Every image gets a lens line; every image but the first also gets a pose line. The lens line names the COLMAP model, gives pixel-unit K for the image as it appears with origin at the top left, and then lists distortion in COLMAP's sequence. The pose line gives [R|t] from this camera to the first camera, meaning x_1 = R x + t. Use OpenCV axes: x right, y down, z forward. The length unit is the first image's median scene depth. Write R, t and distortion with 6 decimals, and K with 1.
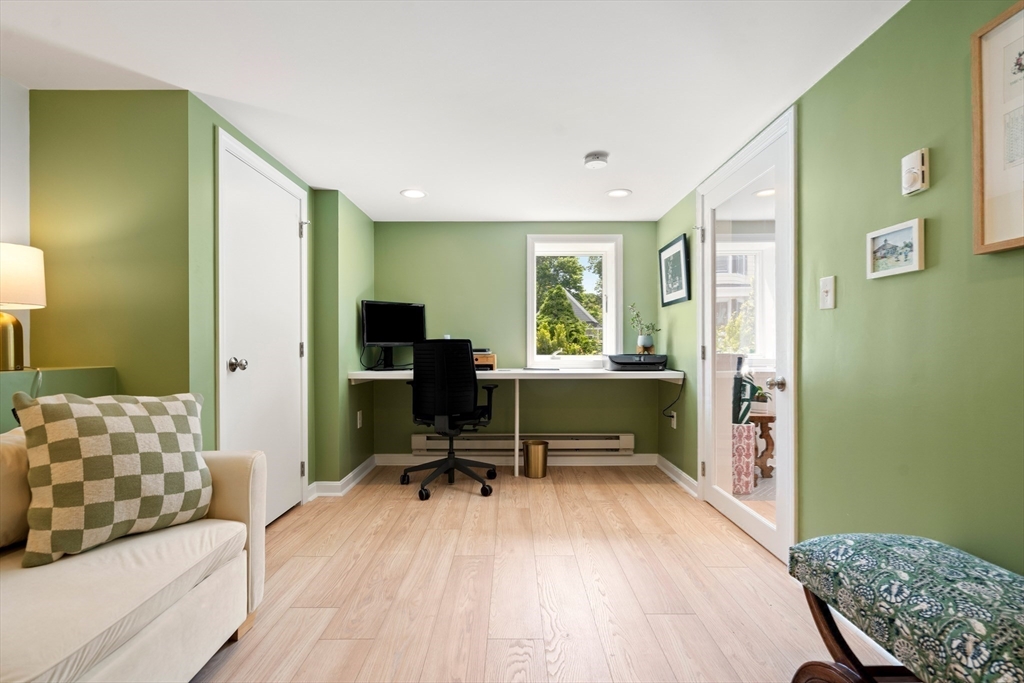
lens RADIAL K [[471.3, 0, 512.0], [0, 471.3, 345.0], [0, 0, 1]] dist [0.000227, 0.000215]
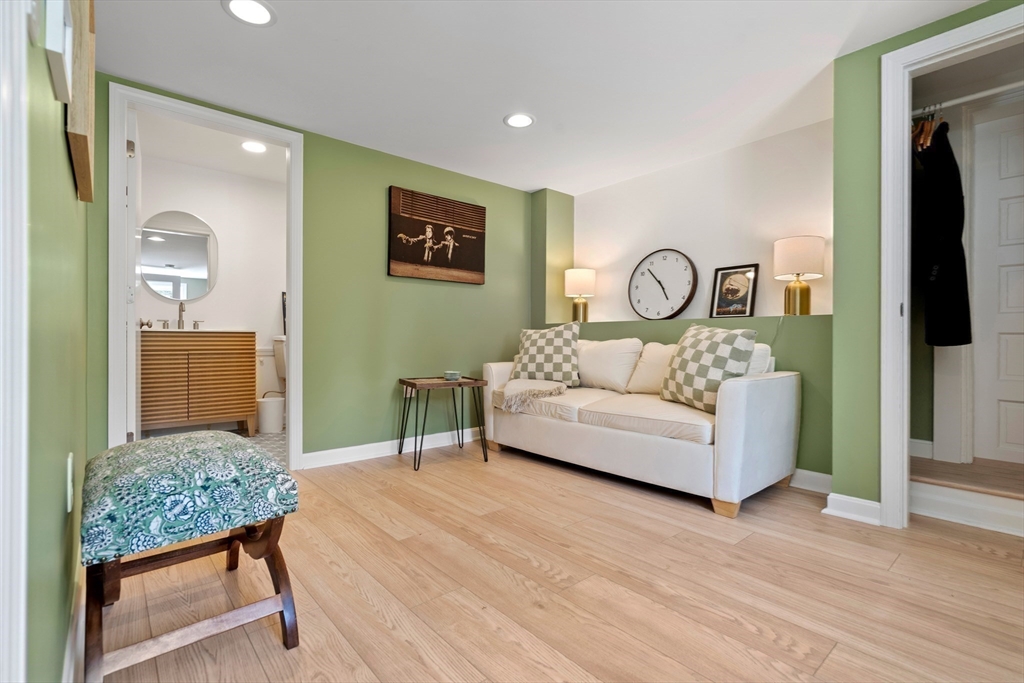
lens RADIAL K [[471.3, 0, 509.9], [0, 471.3, 338.7], [0, 0, 1]] dist [0.000227, 0.000215]
pose [[-0.750671, 0.002771, -0.660671, 0.650991], [-0.000978, 0.999985, 0.005306, 0.116418], [0.660676, 0.004630, -0.750657, 1.442072]]
